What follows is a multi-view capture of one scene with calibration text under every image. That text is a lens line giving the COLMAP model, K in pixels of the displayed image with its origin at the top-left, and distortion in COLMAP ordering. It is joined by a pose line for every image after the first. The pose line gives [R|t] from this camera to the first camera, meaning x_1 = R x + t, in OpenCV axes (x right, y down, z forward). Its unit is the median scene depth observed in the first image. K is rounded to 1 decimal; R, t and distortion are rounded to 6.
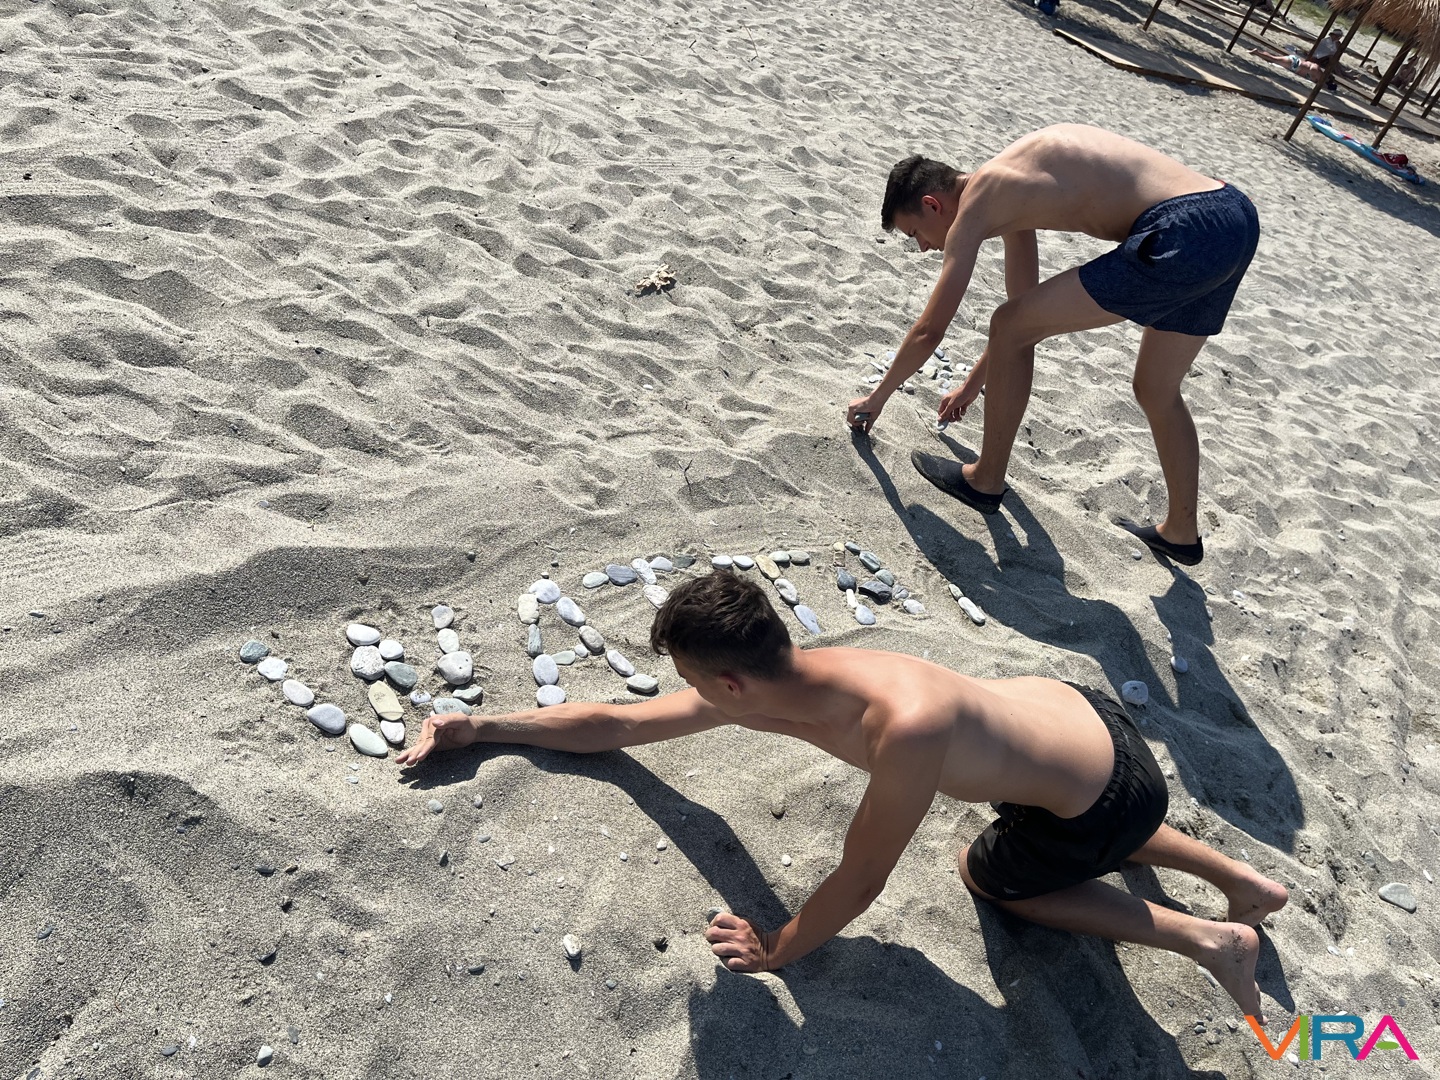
lens RADIAL K [[1090.6, 0, 720.0], [0, 1090.6, 540.0], [0, 0, 1]] dist [0.062317, -0.108575]
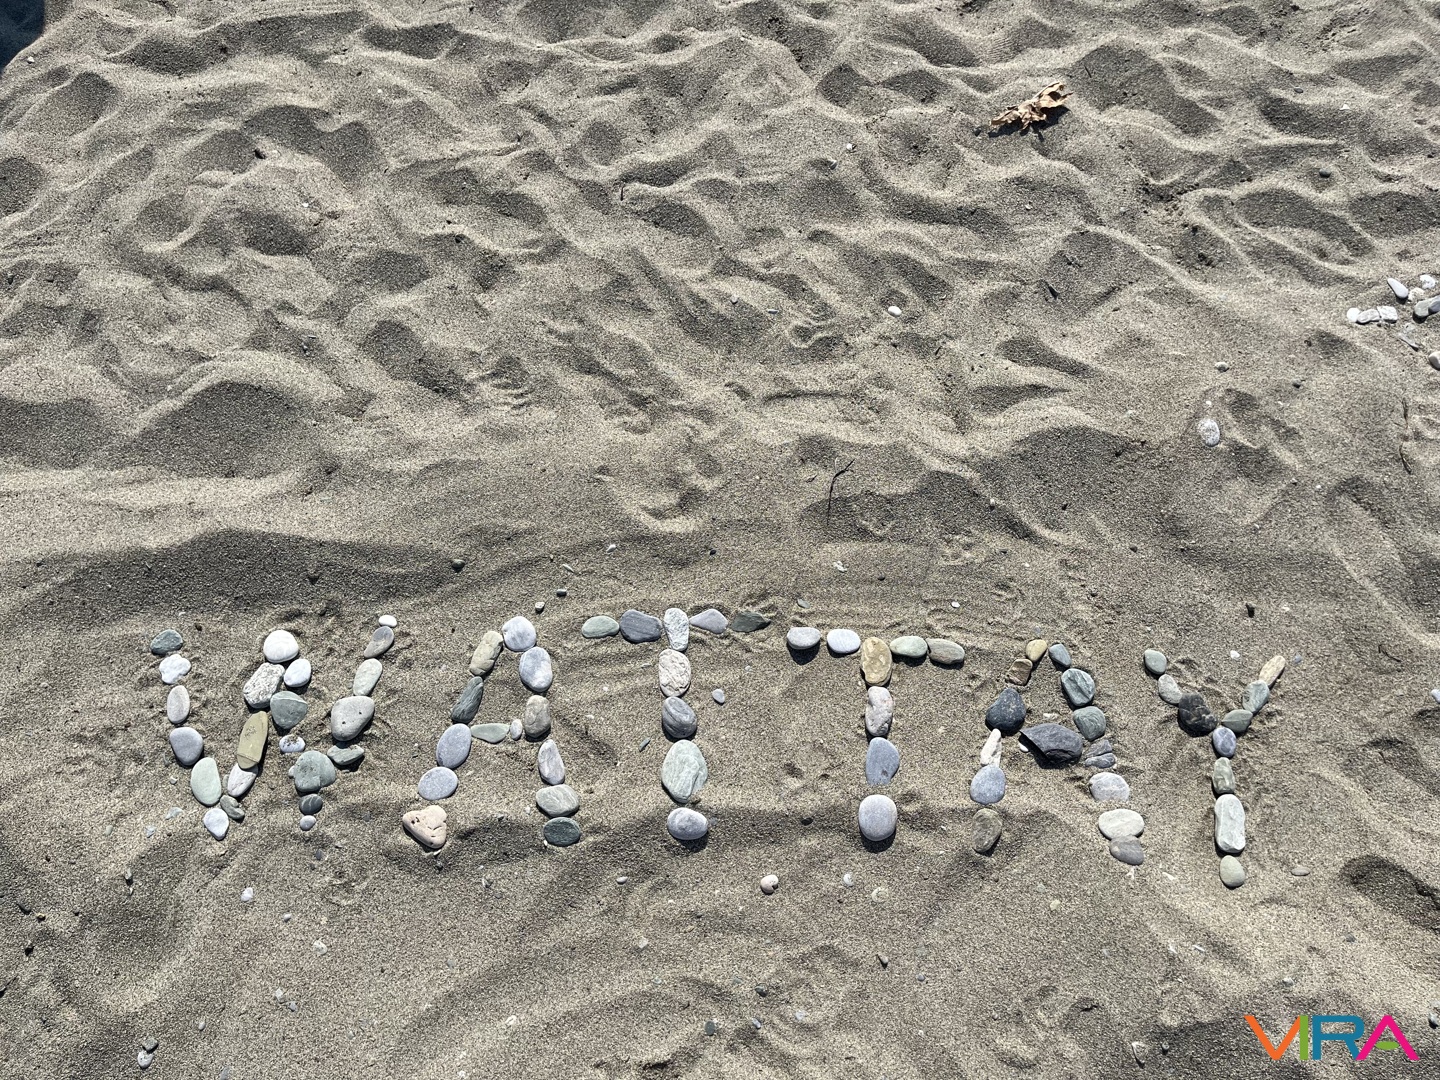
lens RADIAL K [[1090.6, 0, 720.0], [0, 1090.6, 540.0], [0, 0, 1]] dist [0.062317, -0.108575]
pose [[0.762496, 0.309052, -0.568407, 0.342145], [-0.117148, 0.929964, 0.348487, -0.277563], [0.636299, -0.199132, 0.745298, 0.458411]]
